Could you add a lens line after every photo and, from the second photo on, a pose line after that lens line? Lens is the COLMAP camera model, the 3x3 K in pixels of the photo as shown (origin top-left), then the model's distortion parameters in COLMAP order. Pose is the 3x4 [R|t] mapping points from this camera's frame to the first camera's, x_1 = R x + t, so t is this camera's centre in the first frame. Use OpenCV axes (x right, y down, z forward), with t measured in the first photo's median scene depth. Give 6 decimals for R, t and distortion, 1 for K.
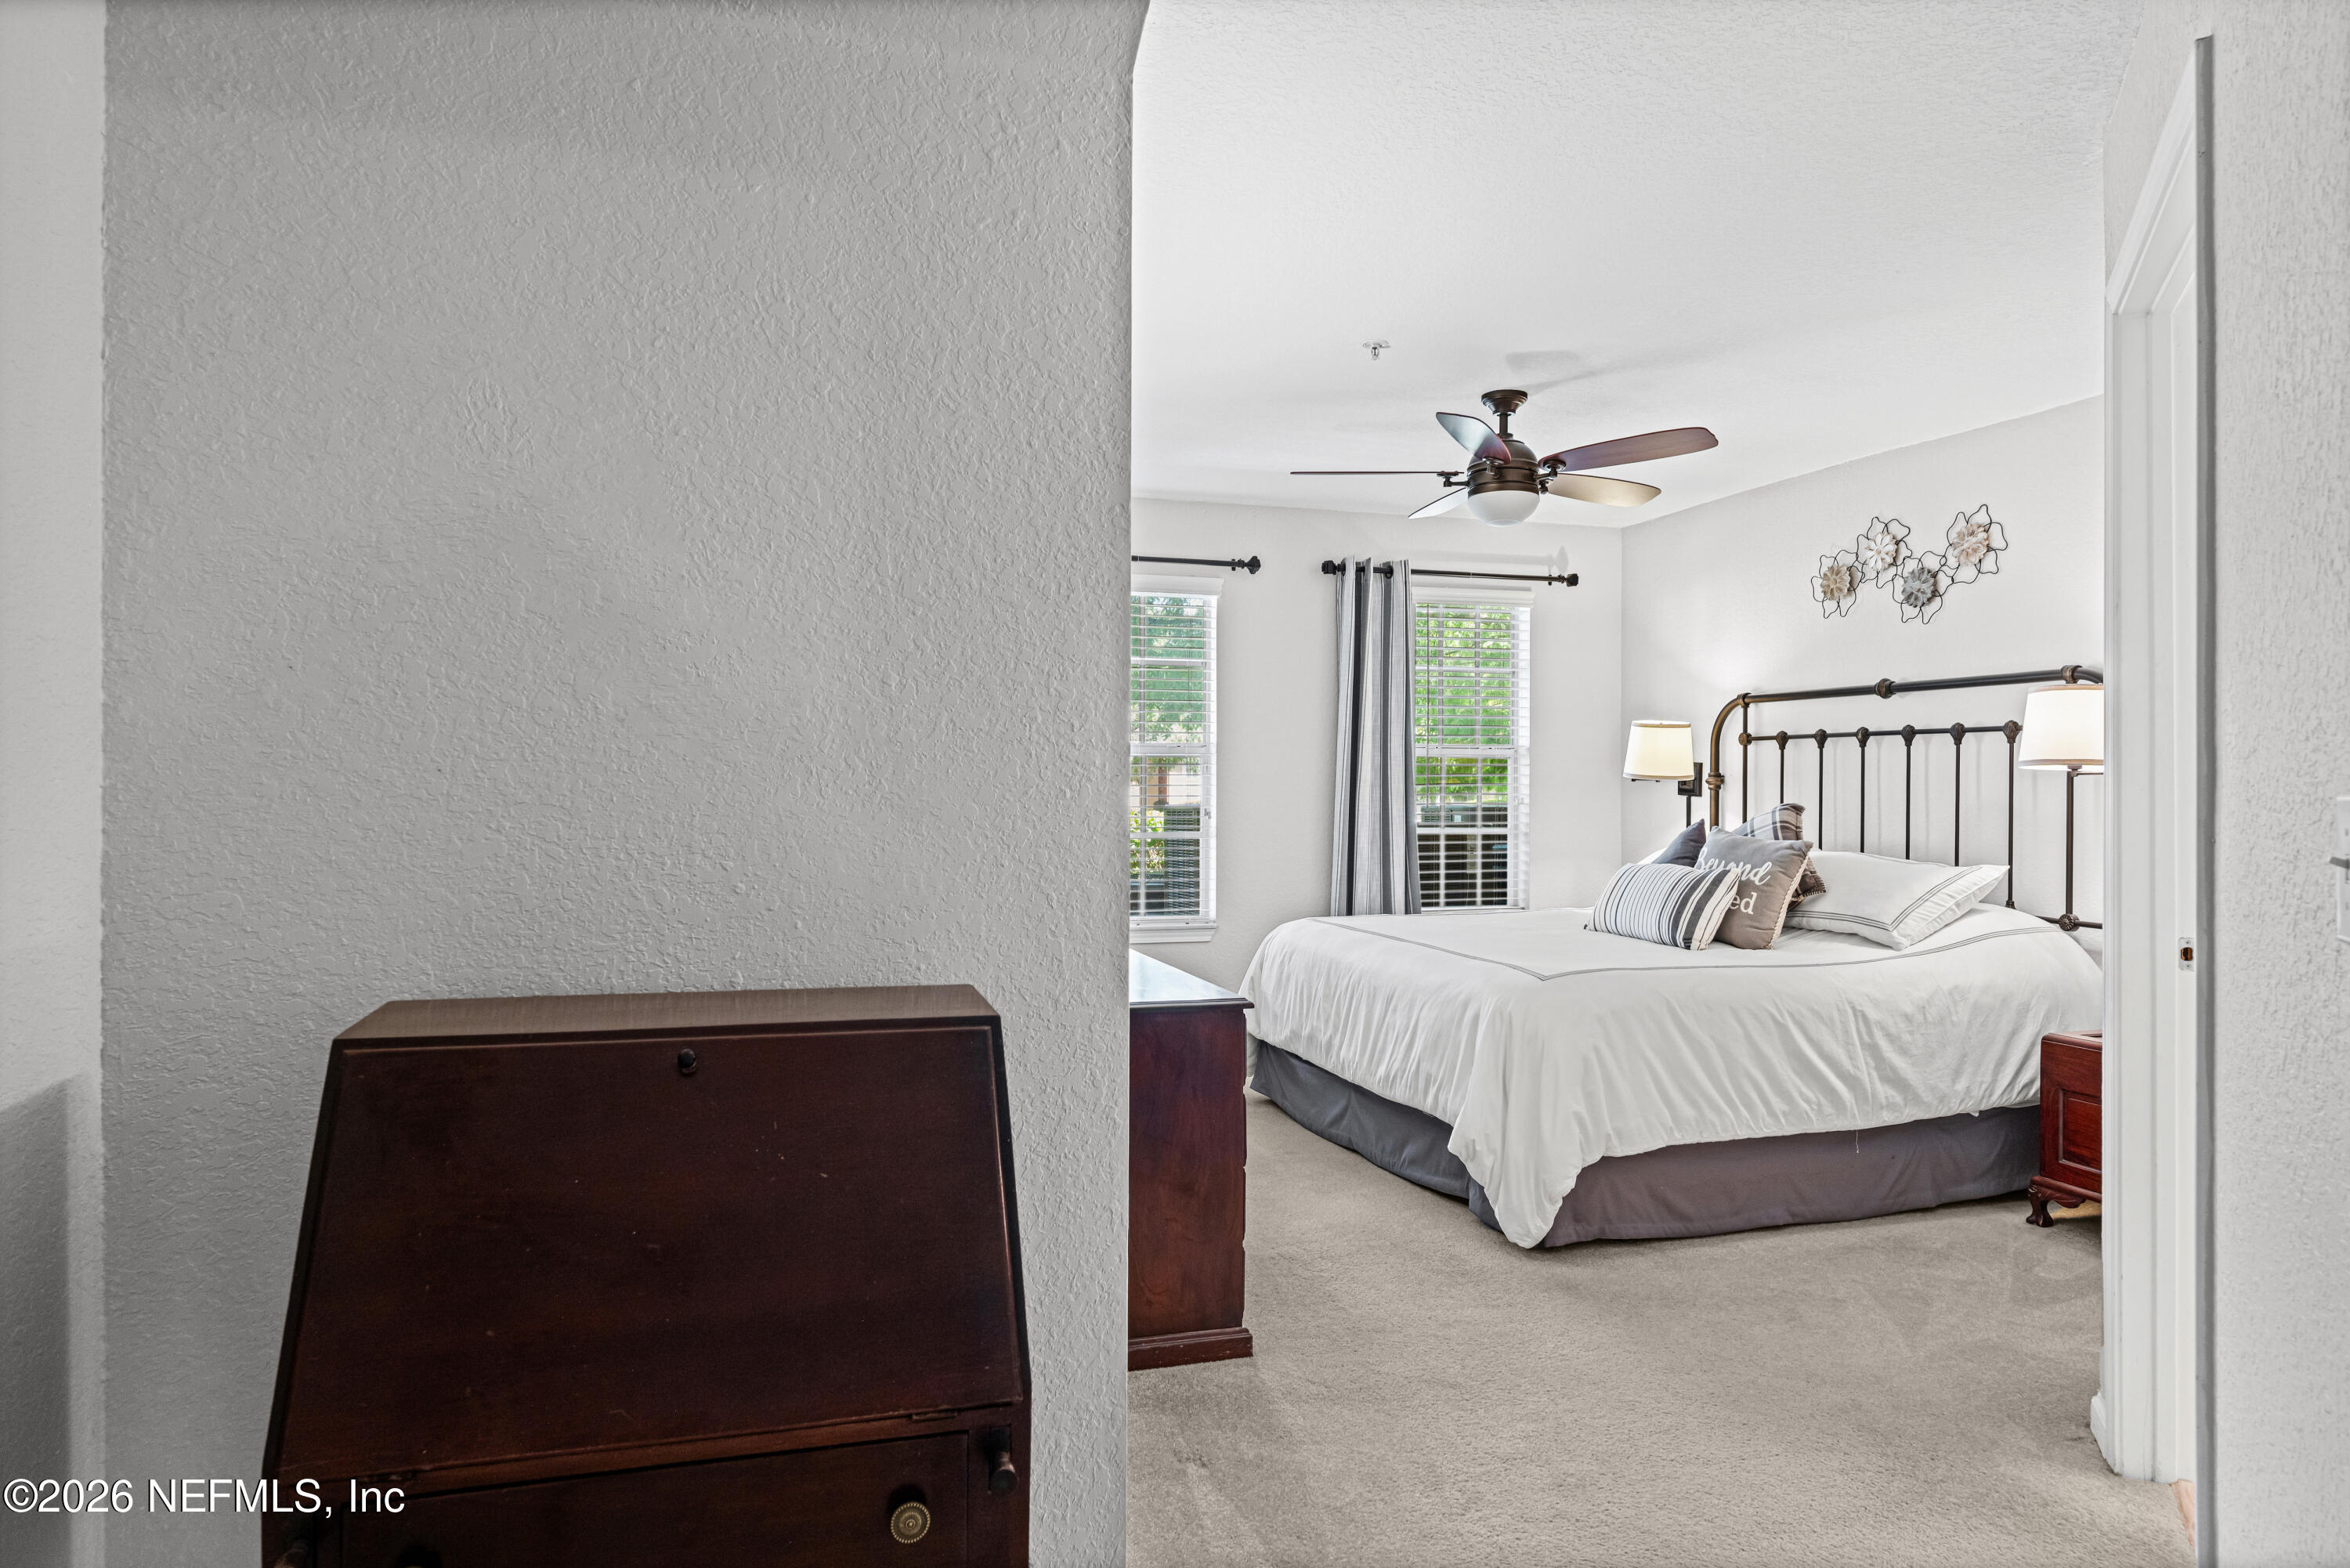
lens RADIAL K [[1469.6, 0, 1168.4], [0, 1469.6, 773.1], [0, 0, 1]] dist [-0.000738, 0.001820]
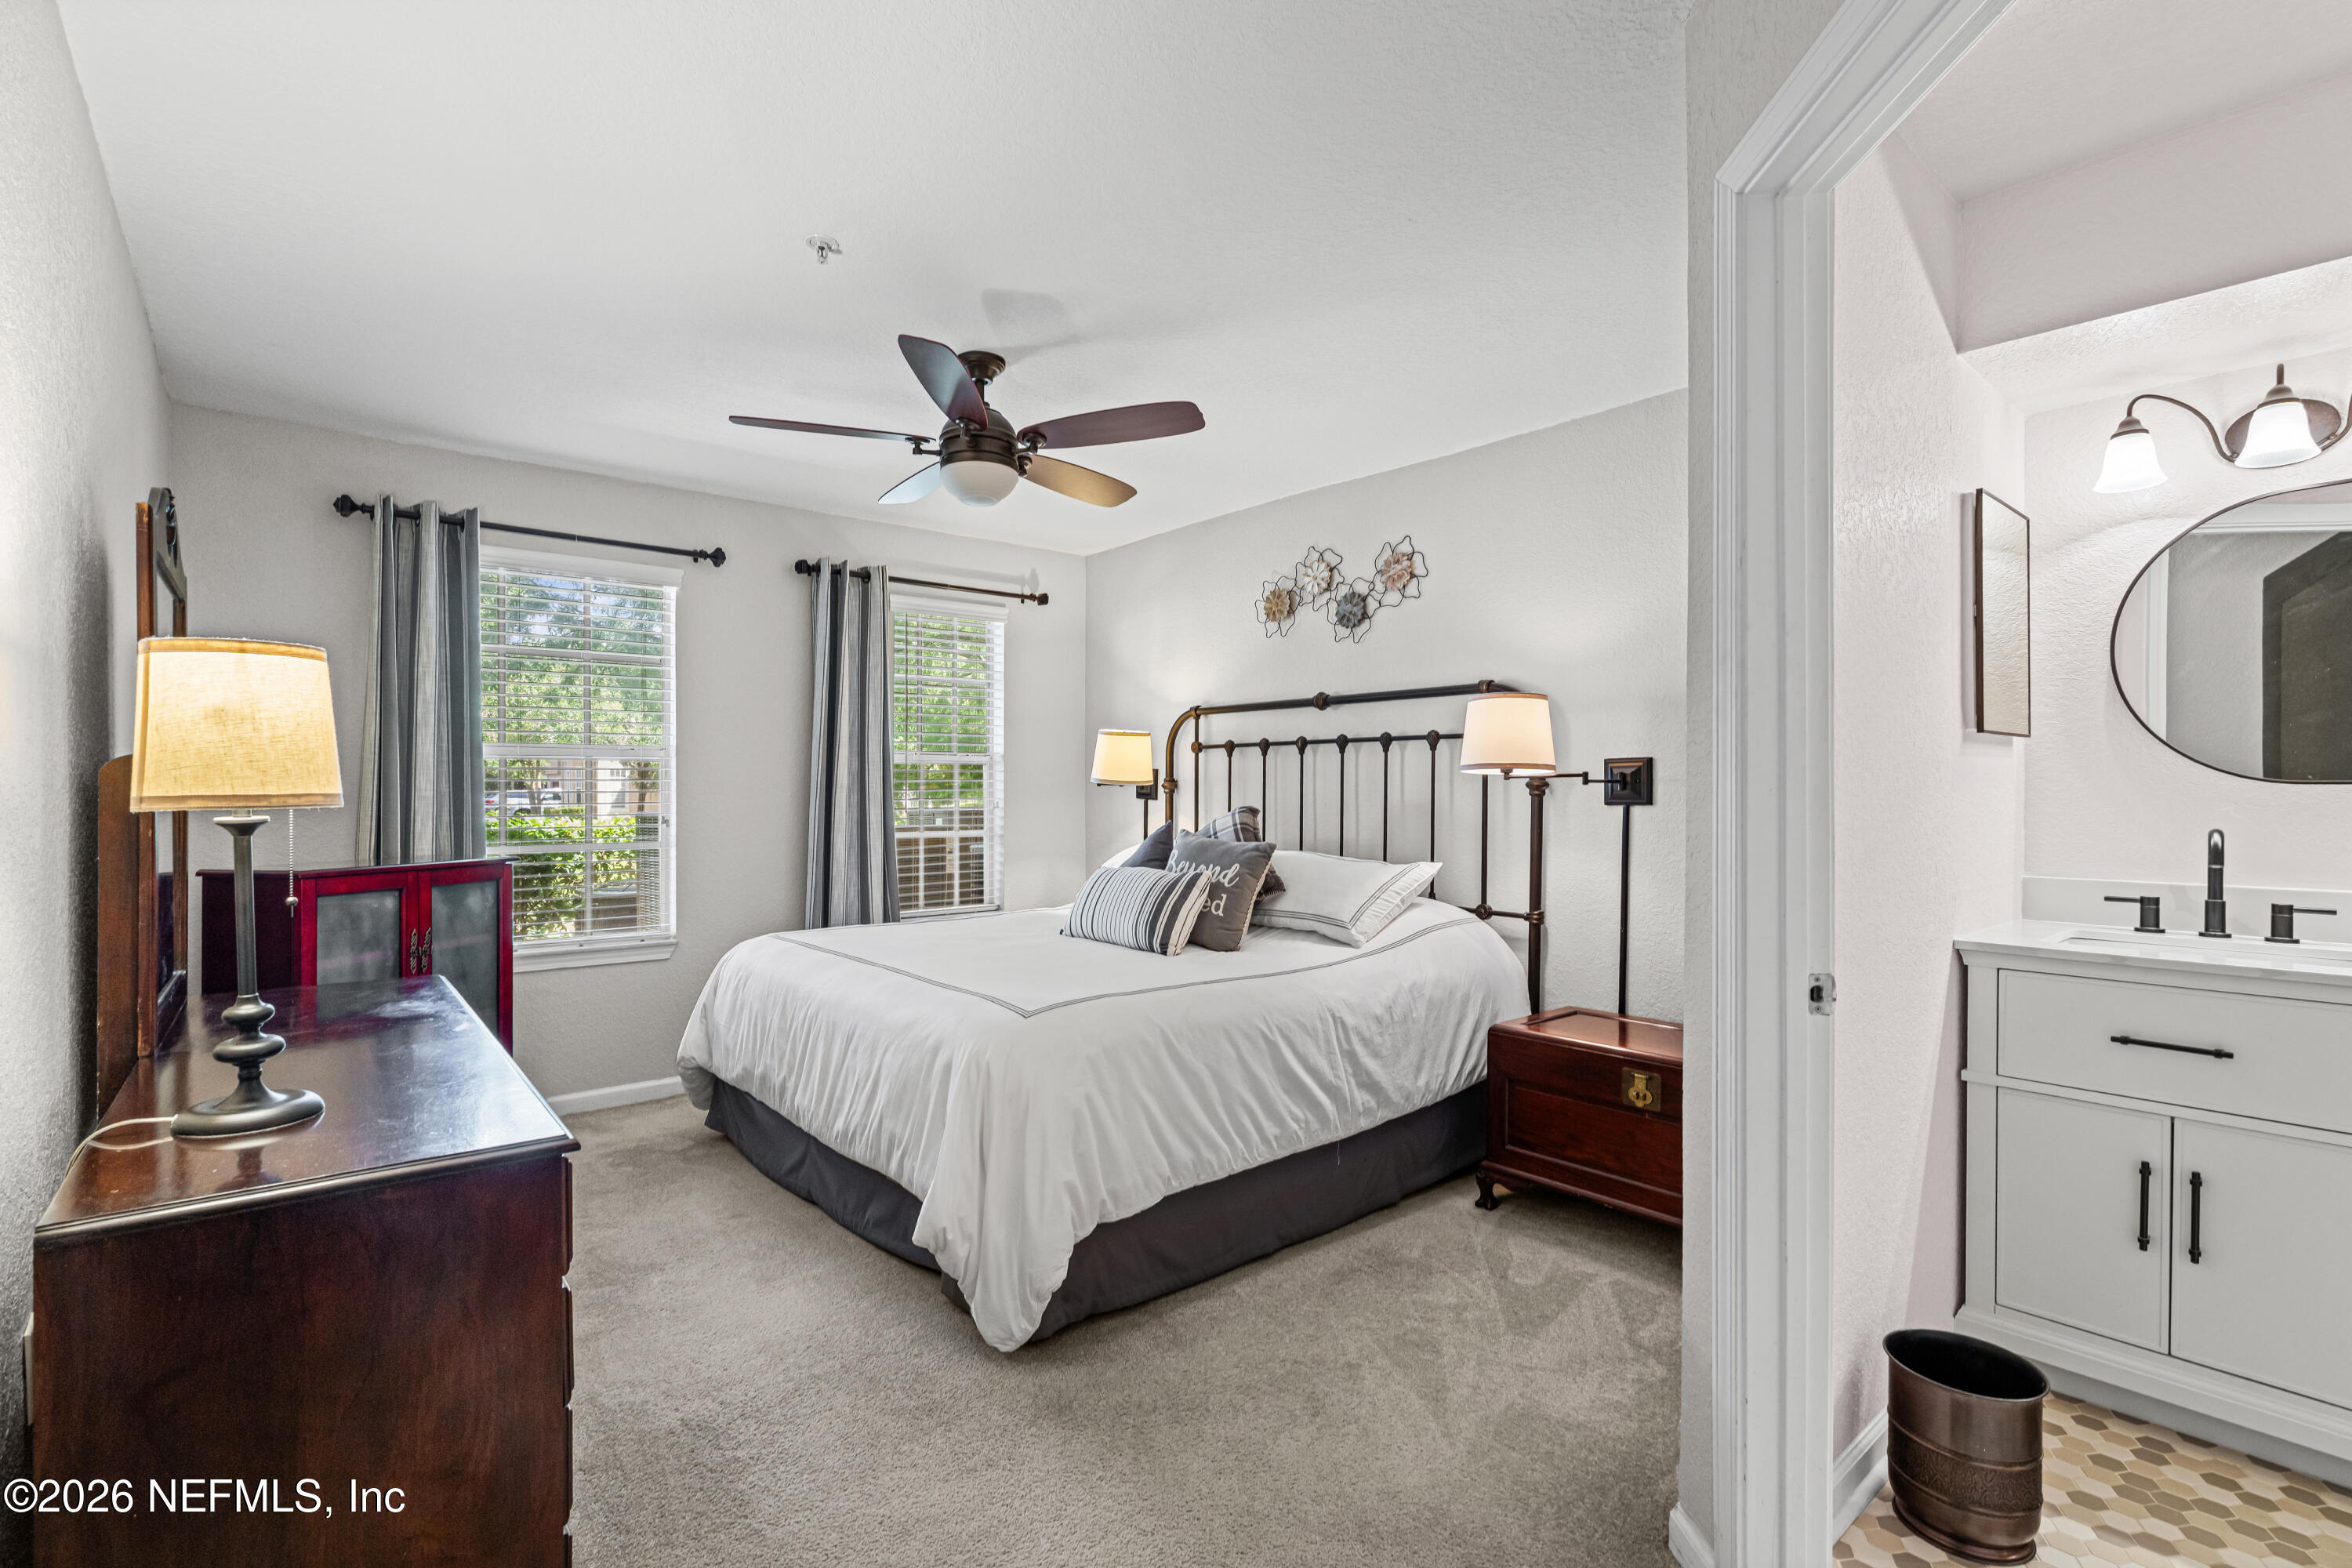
lens RADIAL K [[1092.1, 0, 1163.5], [0, 1092.1, 791.0], [0, 0, 1]] dist [-0.004067, -0.000187]
pose [[0.924644, -0.003261, 0.380818, 0.070175], [0.000305, 0.999969, 0.007823, 0.003704], [-0.380831, -0.007117, 0.924617, 0.307827]]
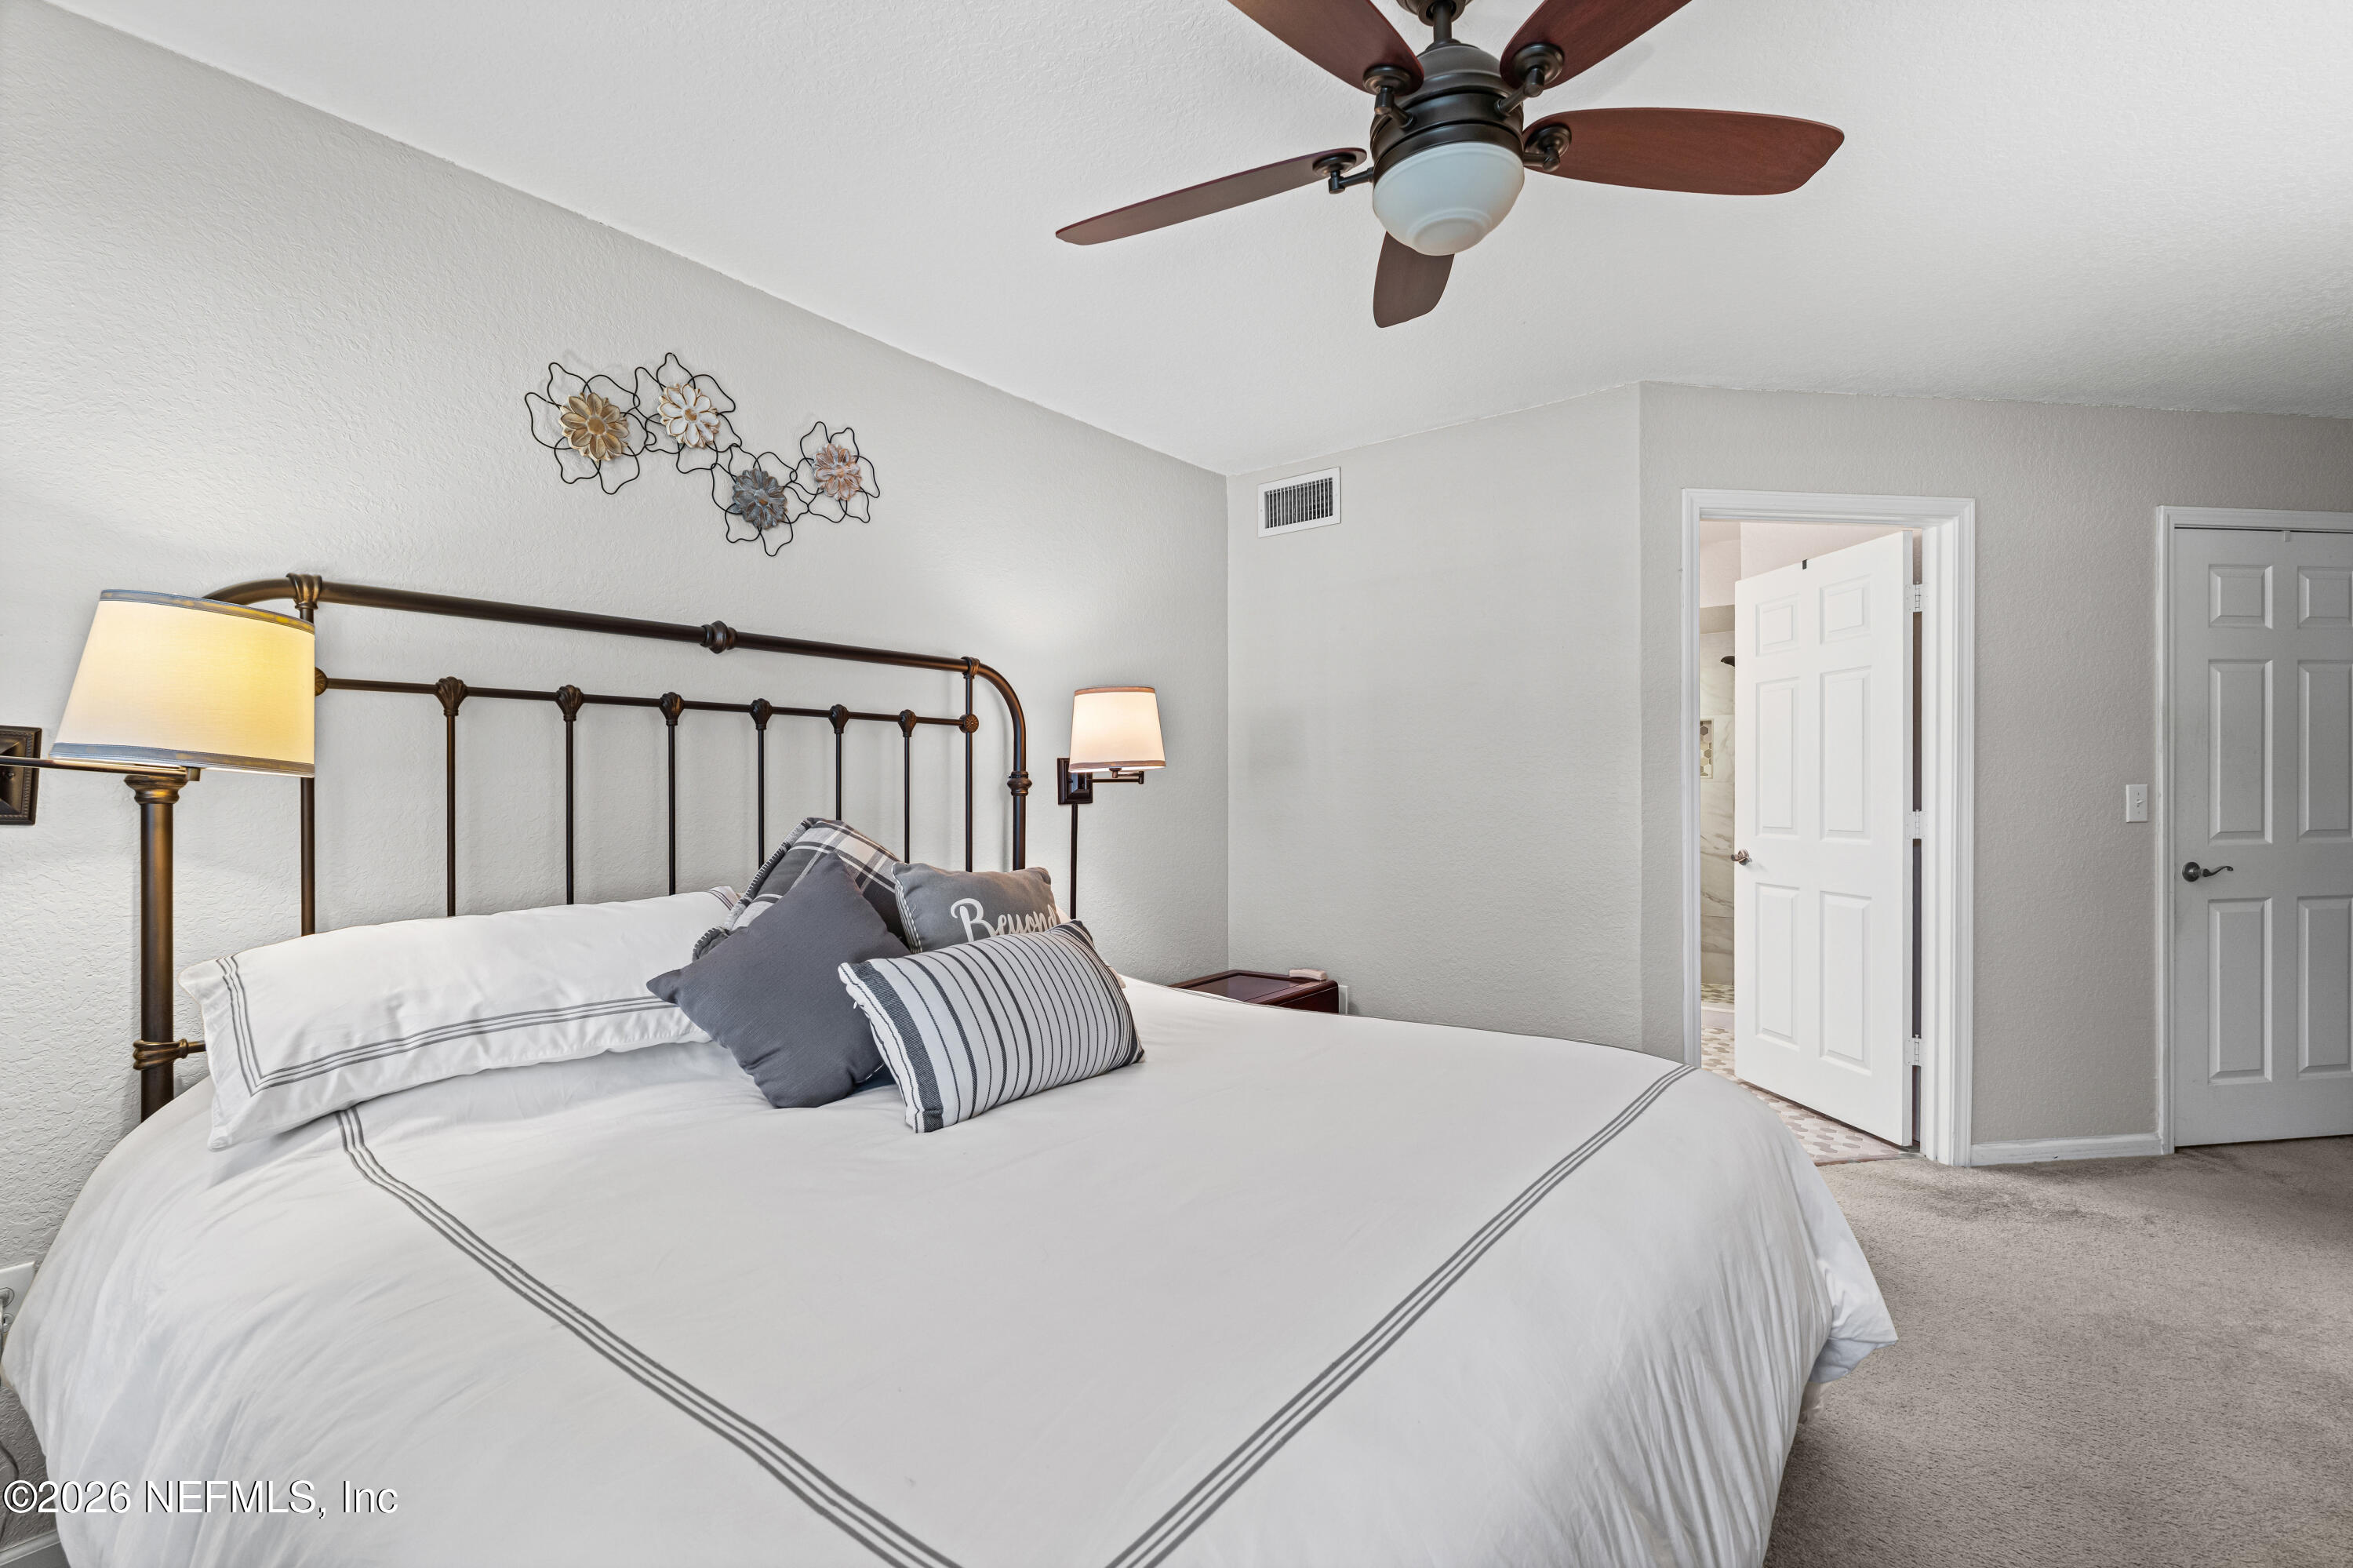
lens RADIAL K [[1039.2, 0, 1168.5], [0, 1039.2, 797.9], [0, 0, 1]] dist [-0.001400, -0.000629]
pose [[-0.565918, -0.003975, 0.824452, 0.003876], [0.000185, 0.999988, 0.004948, 0.011043], [-0.824461, 0.002953, -0.565910, 1.178208]]
